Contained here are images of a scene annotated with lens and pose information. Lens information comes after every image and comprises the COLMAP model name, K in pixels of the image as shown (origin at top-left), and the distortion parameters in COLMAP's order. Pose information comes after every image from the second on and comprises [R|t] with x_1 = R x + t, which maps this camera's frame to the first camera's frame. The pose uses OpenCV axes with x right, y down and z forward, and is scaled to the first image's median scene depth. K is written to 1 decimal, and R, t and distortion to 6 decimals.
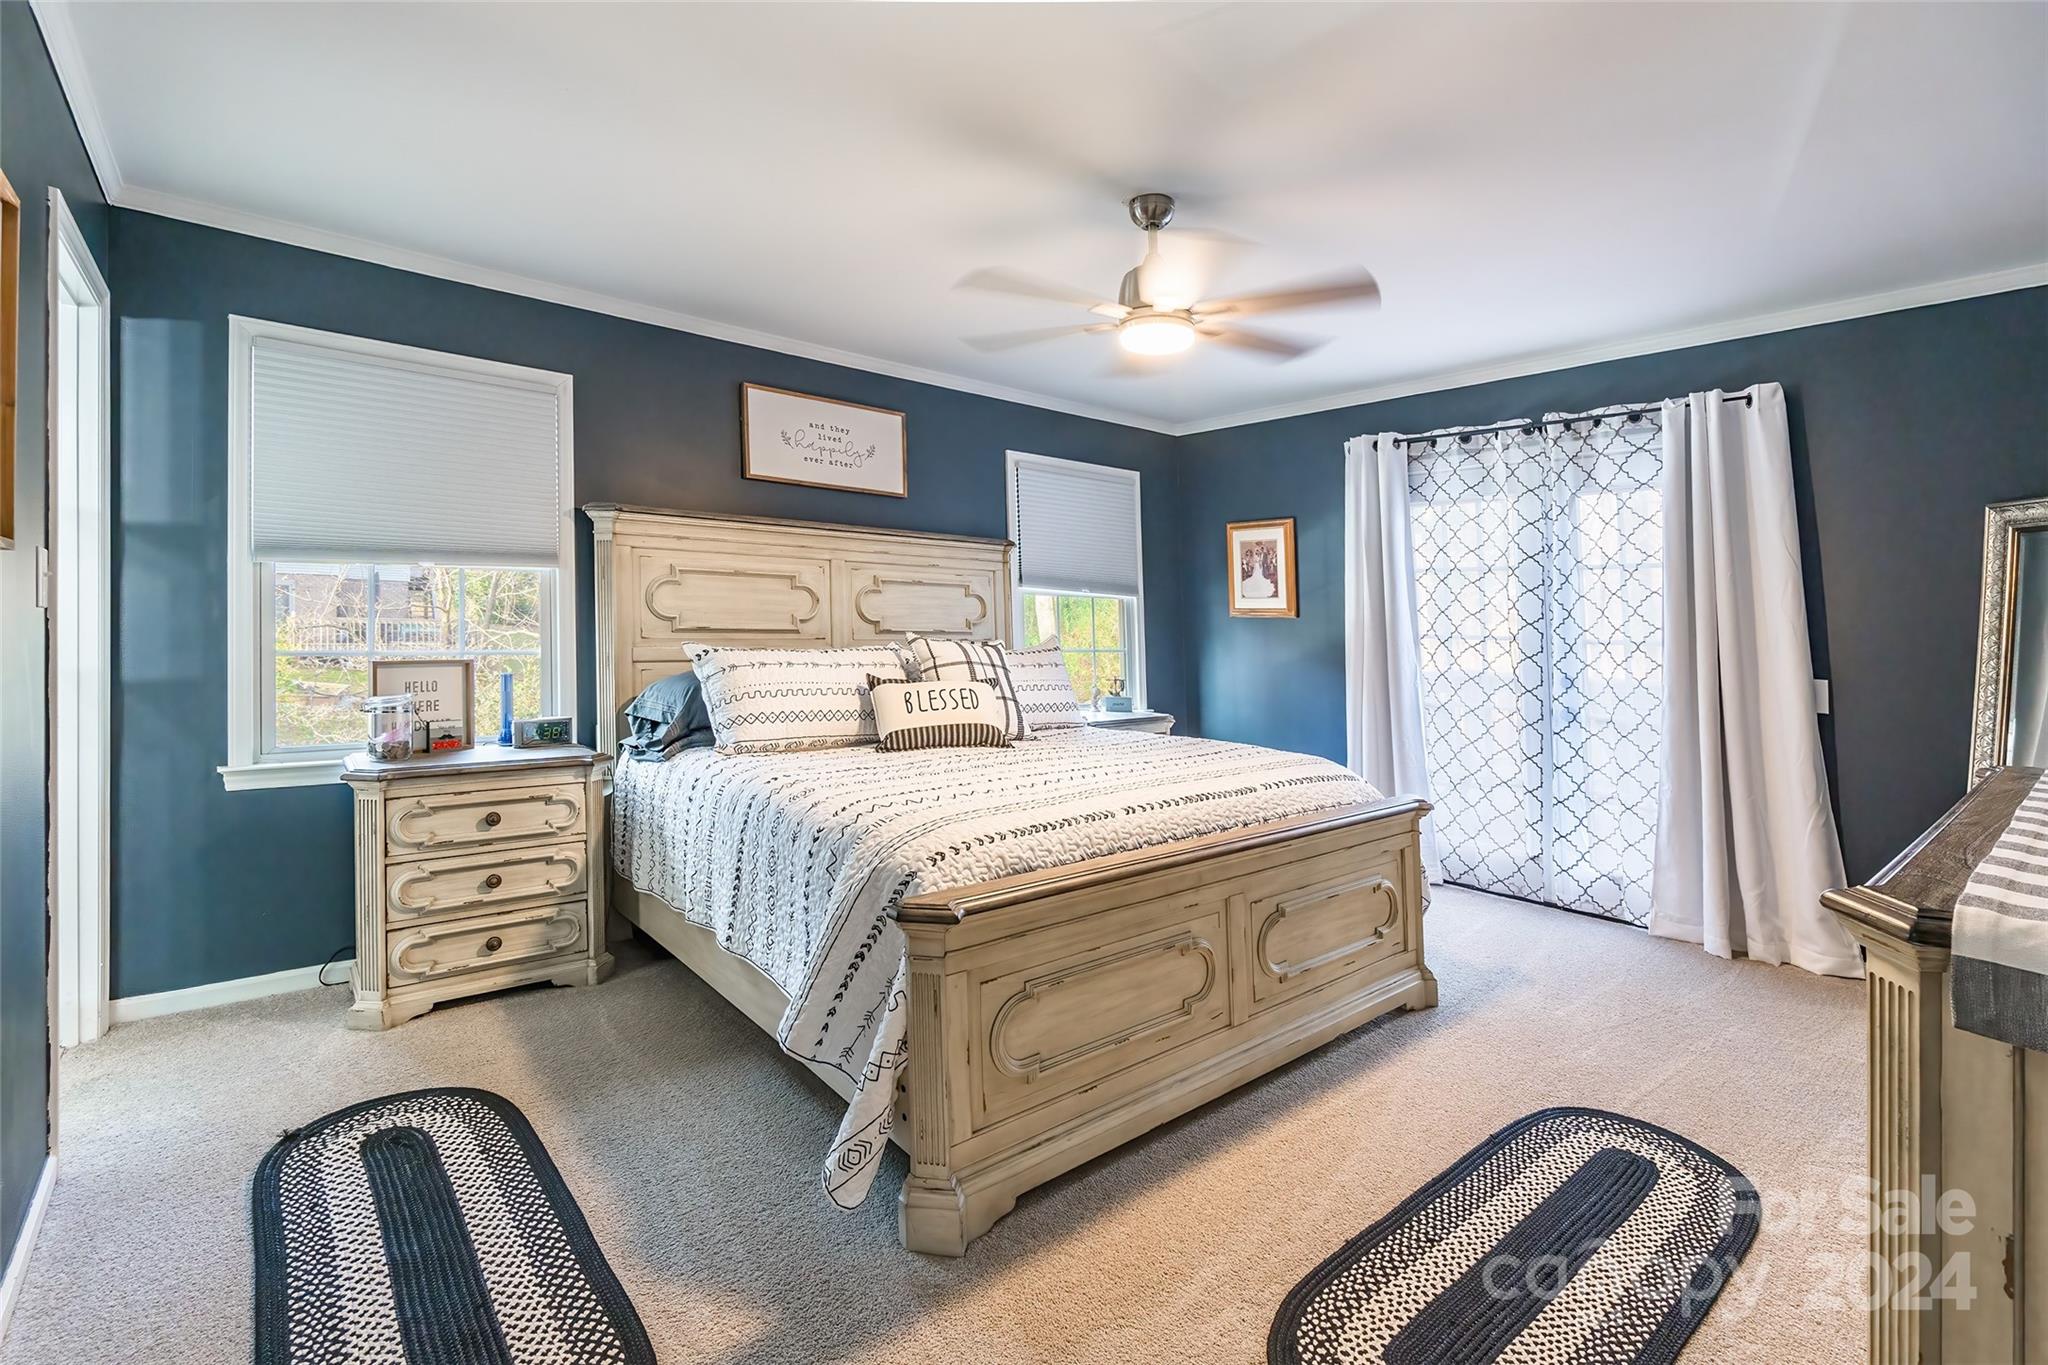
lens RADIAL K [[947.9, 0, 1042.4], [0, 947.9, 631.2], [0, 0, 1]] dist [-0.001846, 0.000590]
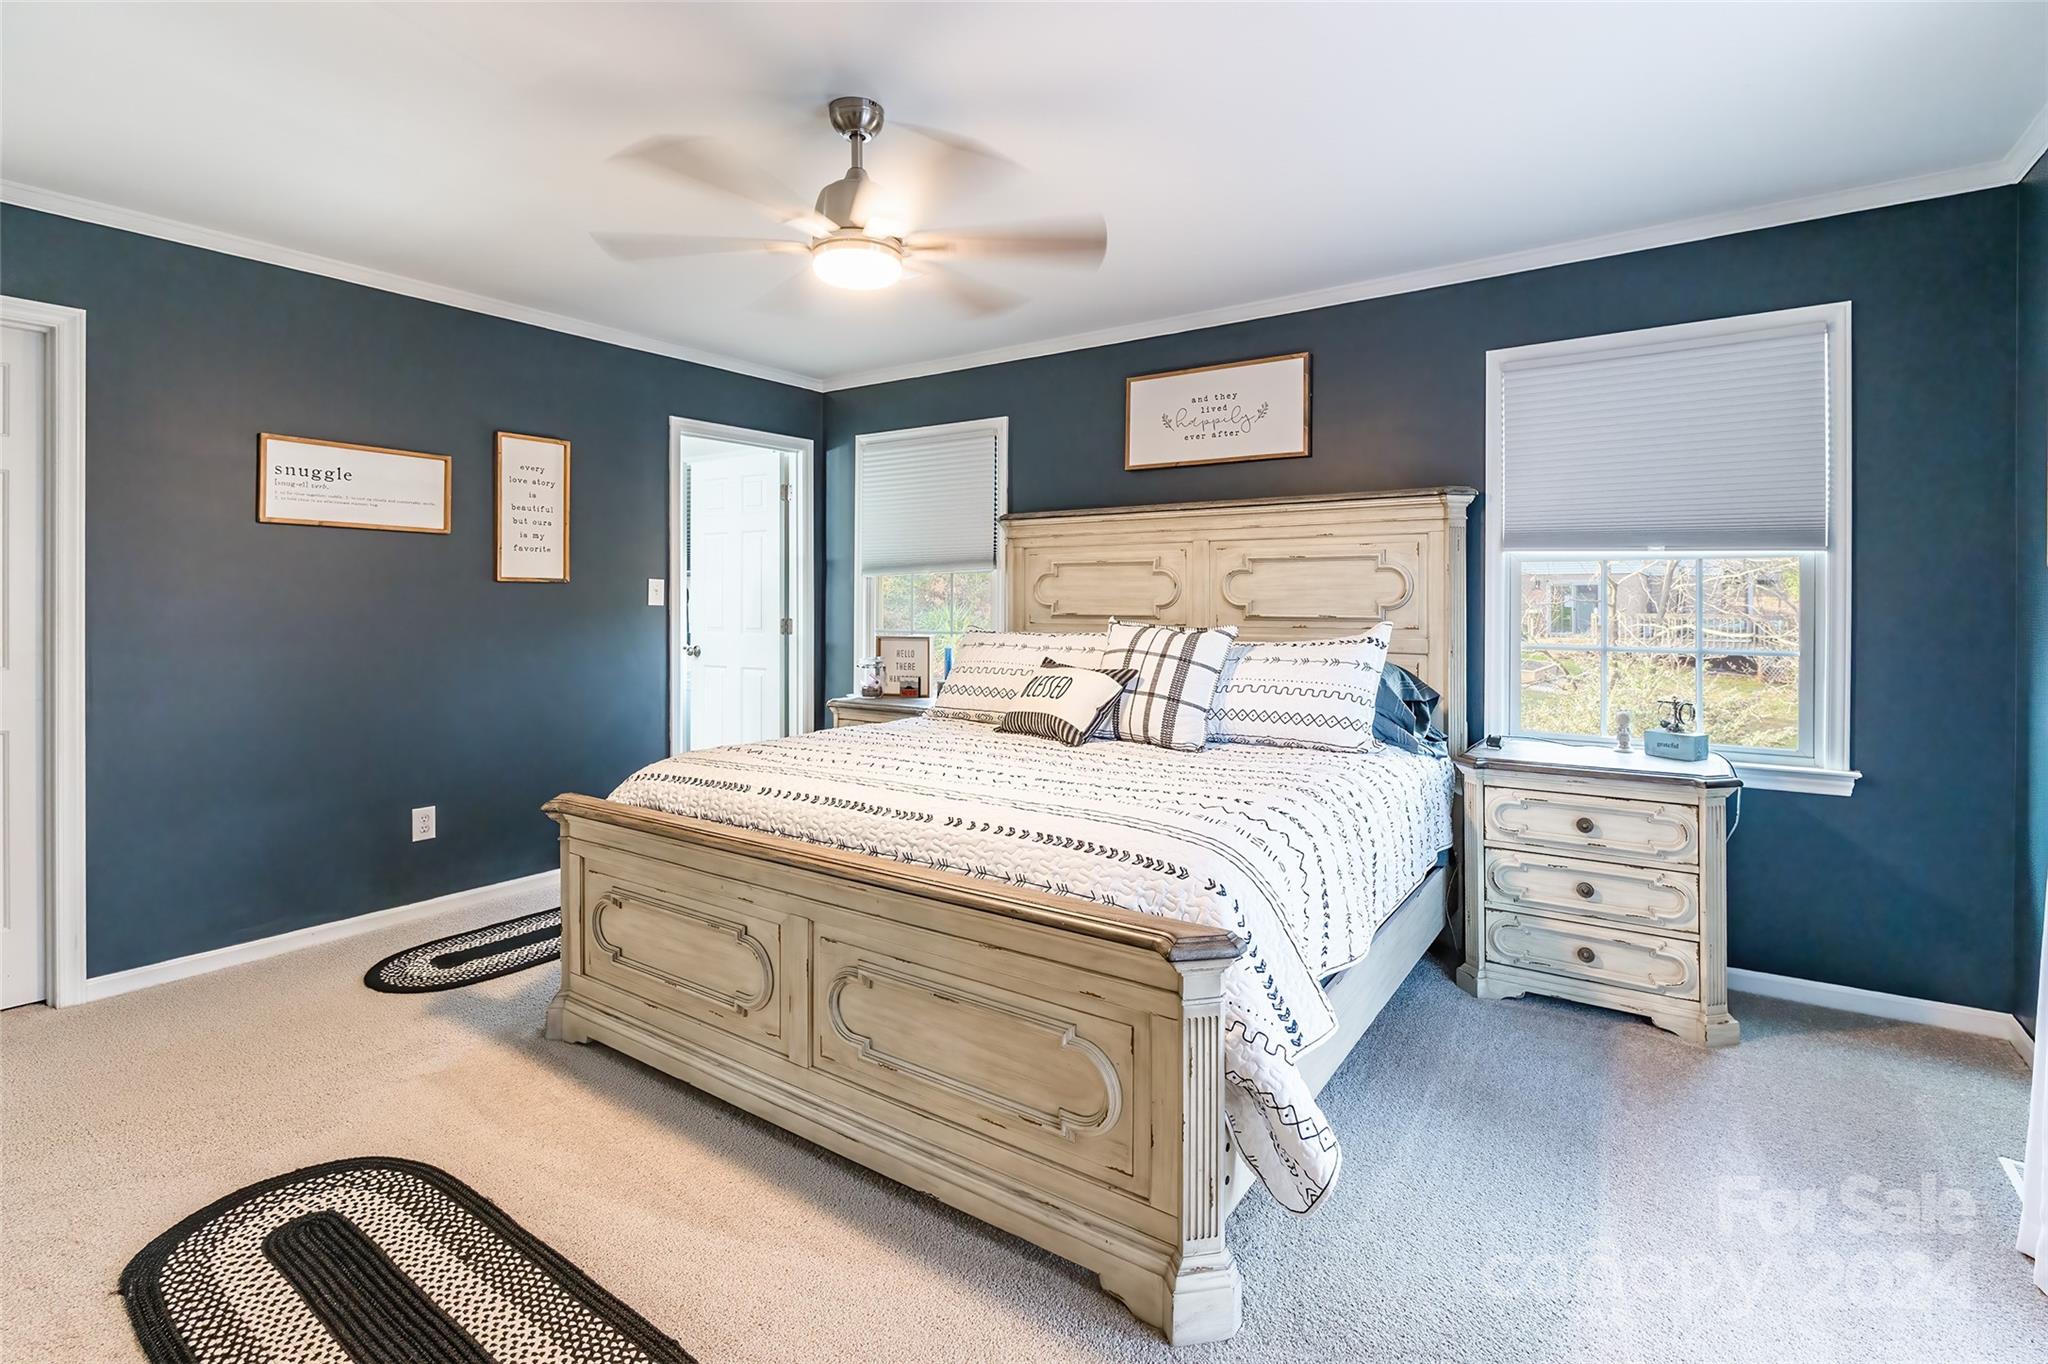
lens RADIAL K [[966.2, 0, 1014.1], [0, 966.2, 652.9], [0, 0, 1]] dist [-0.002960, -0.000184]
pose [[0.233469, 0.031764, -0.971845, 0.724301], [-0.004098, 0.999490, 0.031683, 0.006331], [0.972356, -0.003414, 0.233480, 0.649814]]
